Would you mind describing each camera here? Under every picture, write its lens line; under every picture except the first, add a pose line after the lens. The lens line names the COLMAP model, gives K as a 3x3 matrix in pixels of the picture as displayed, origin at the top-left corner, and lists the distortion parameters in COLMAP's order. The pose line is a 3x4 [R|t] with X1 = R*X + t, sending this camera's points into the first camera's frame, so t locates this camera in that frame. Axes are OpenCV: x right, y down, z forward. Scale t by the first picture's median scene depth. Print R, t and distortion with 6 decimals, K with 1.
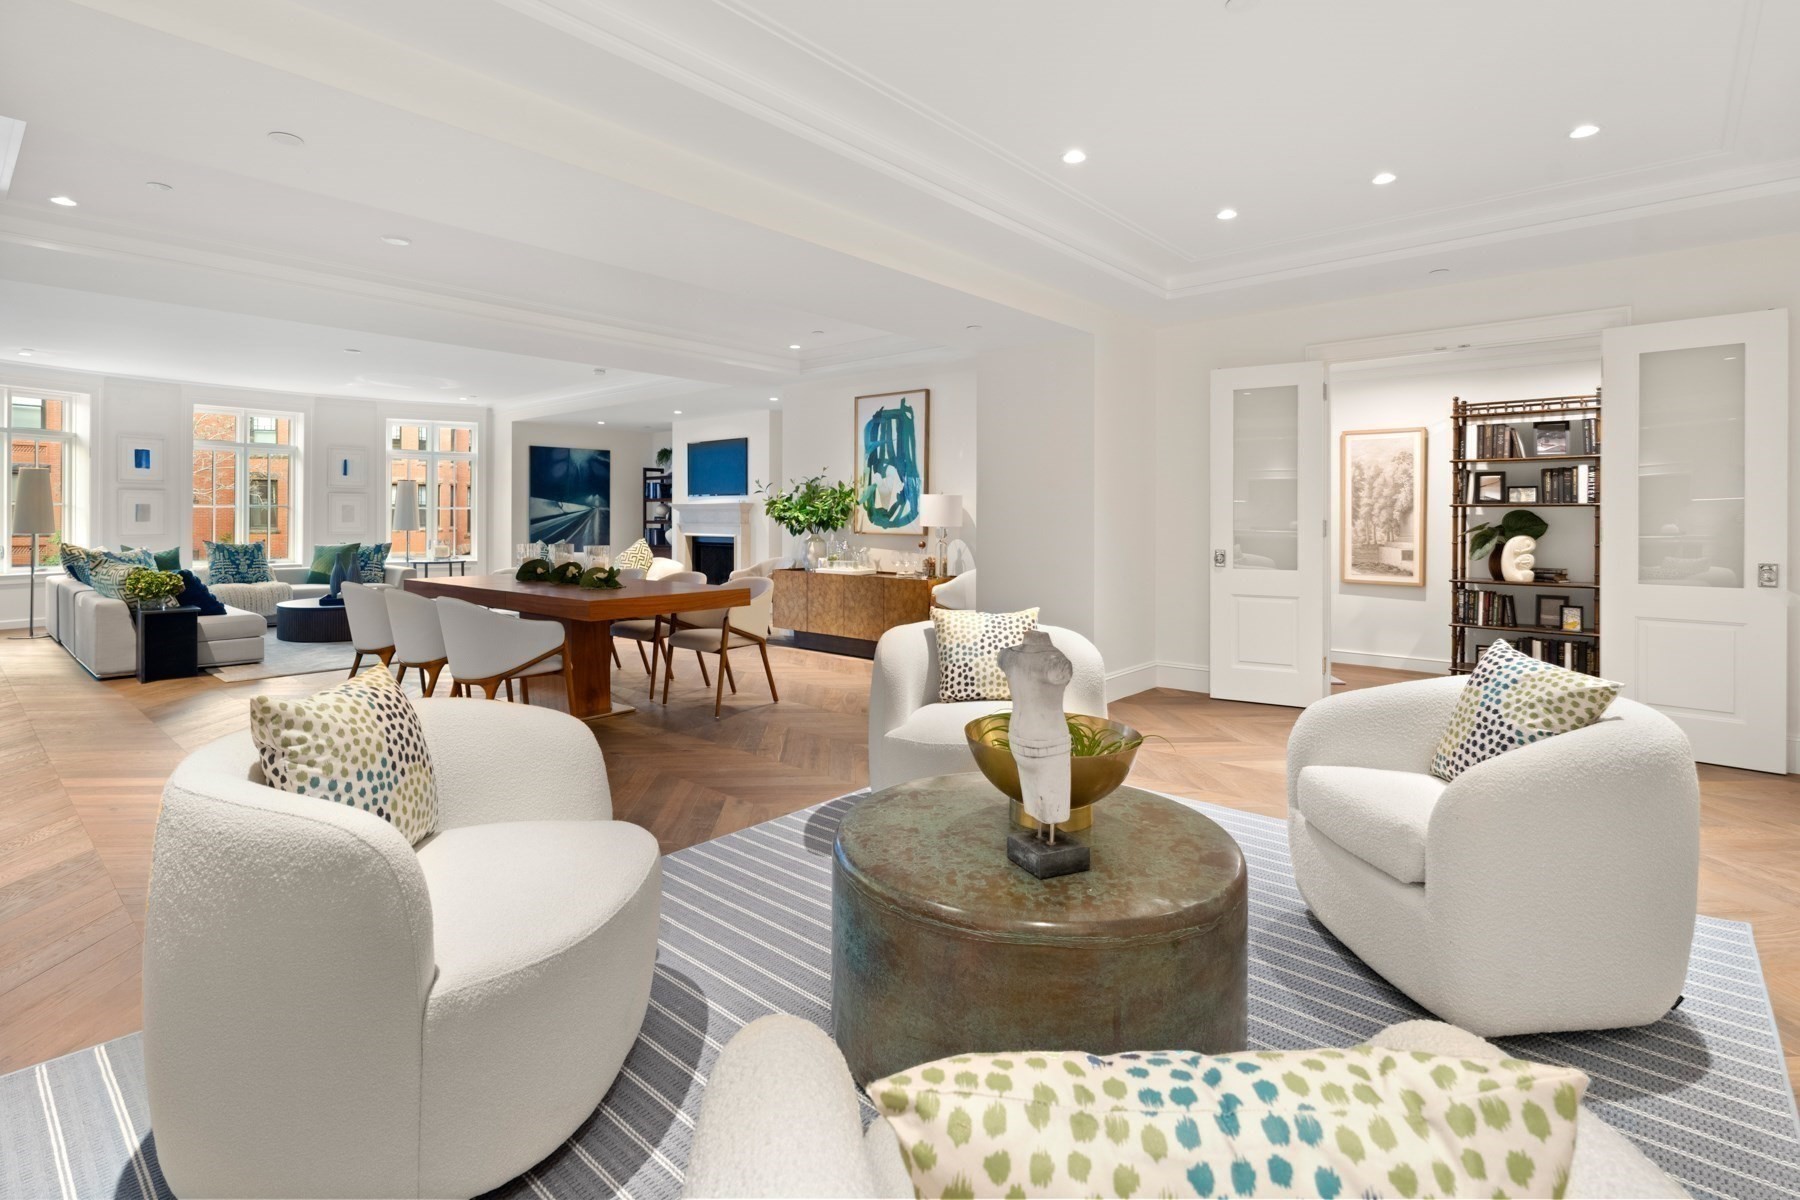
lens RADIAL K [[864.7, 0, 888.8], [0, 864.7, 522.6], [0, 0, 1]] dist [-0.000562, 0.000816]
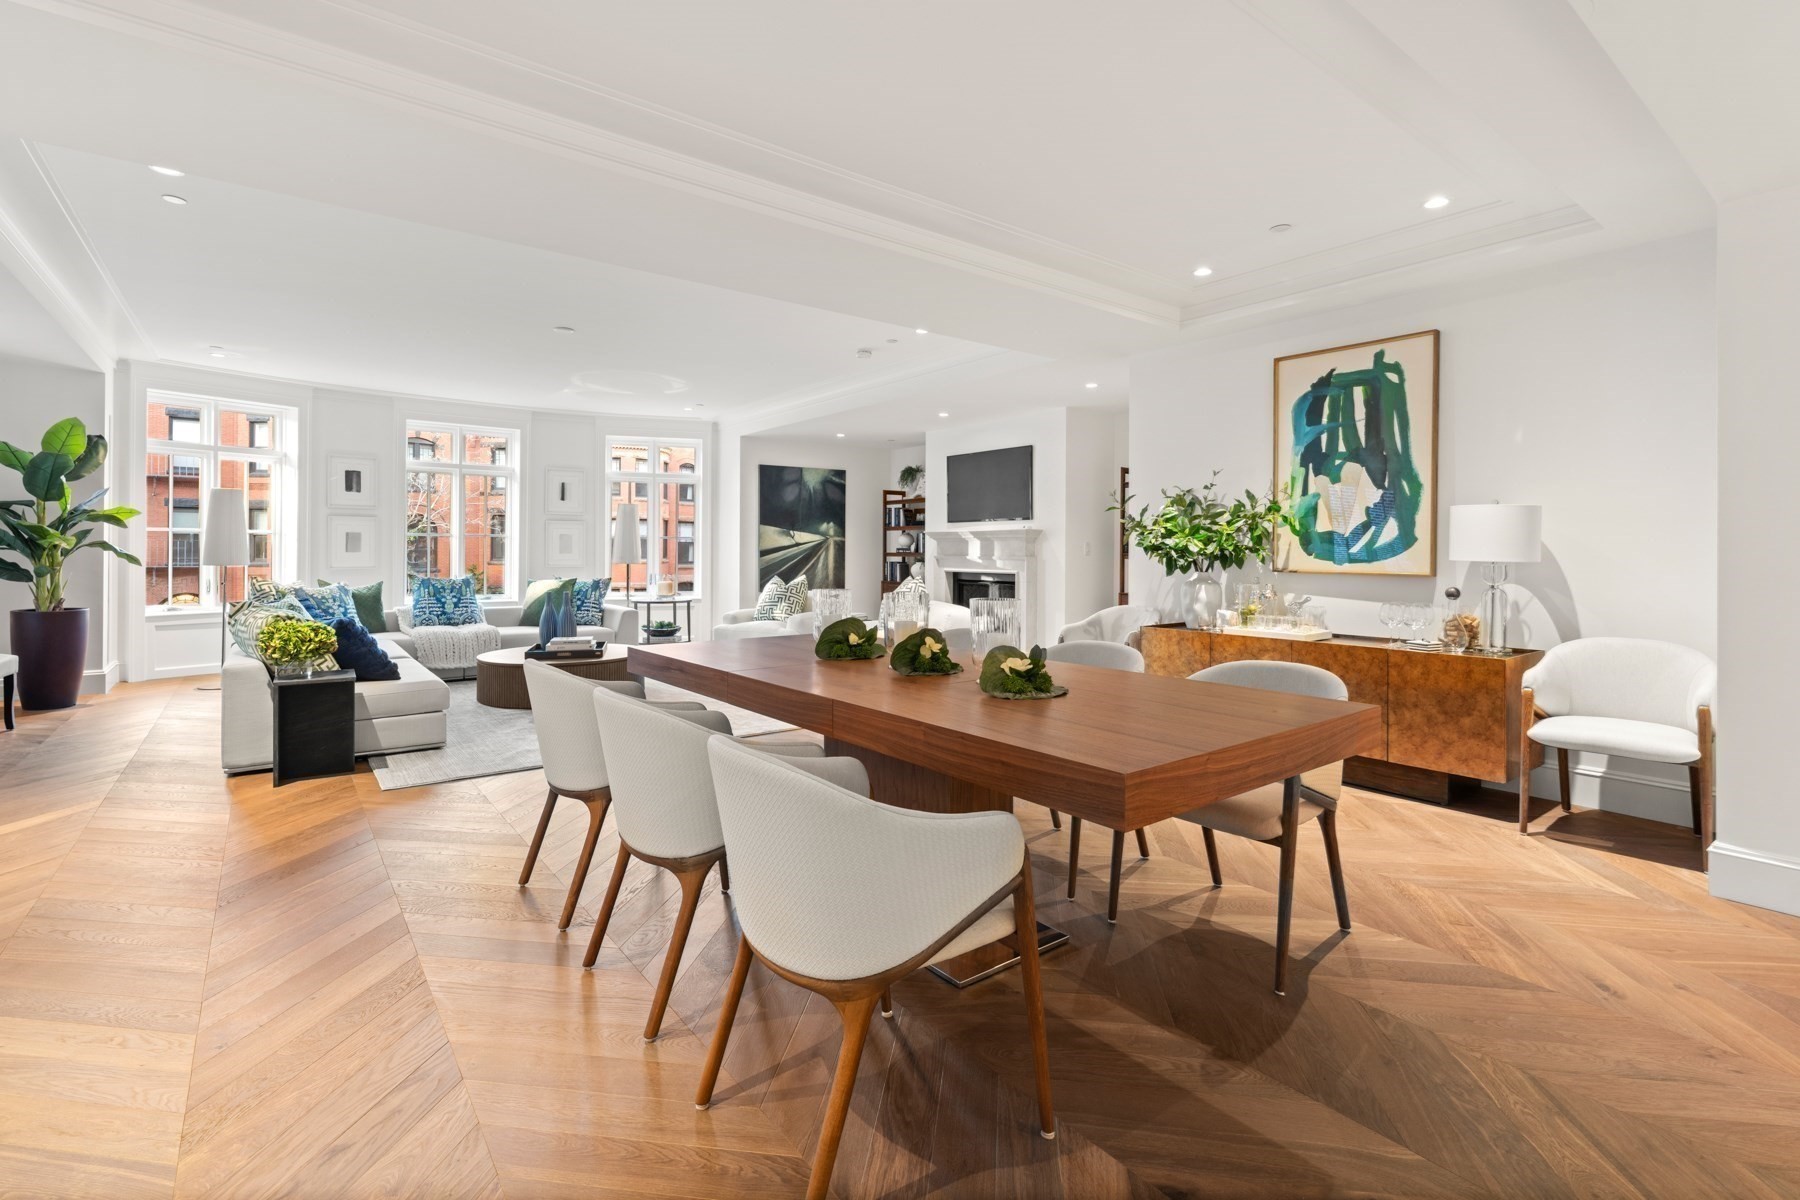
lens RADIAL K [[821.3, 0, 892.7], [0, 821.3, 552.9], [0, 0, 1]] dist [0.000606, -0.001025]
pose [[0.981638, 0.001906, -0.190741, -0.202481], [-0.002696, 0.999989, -0.003885, 0.001655], [0.190732, 0.004328, 0.981633, 0.354586]]
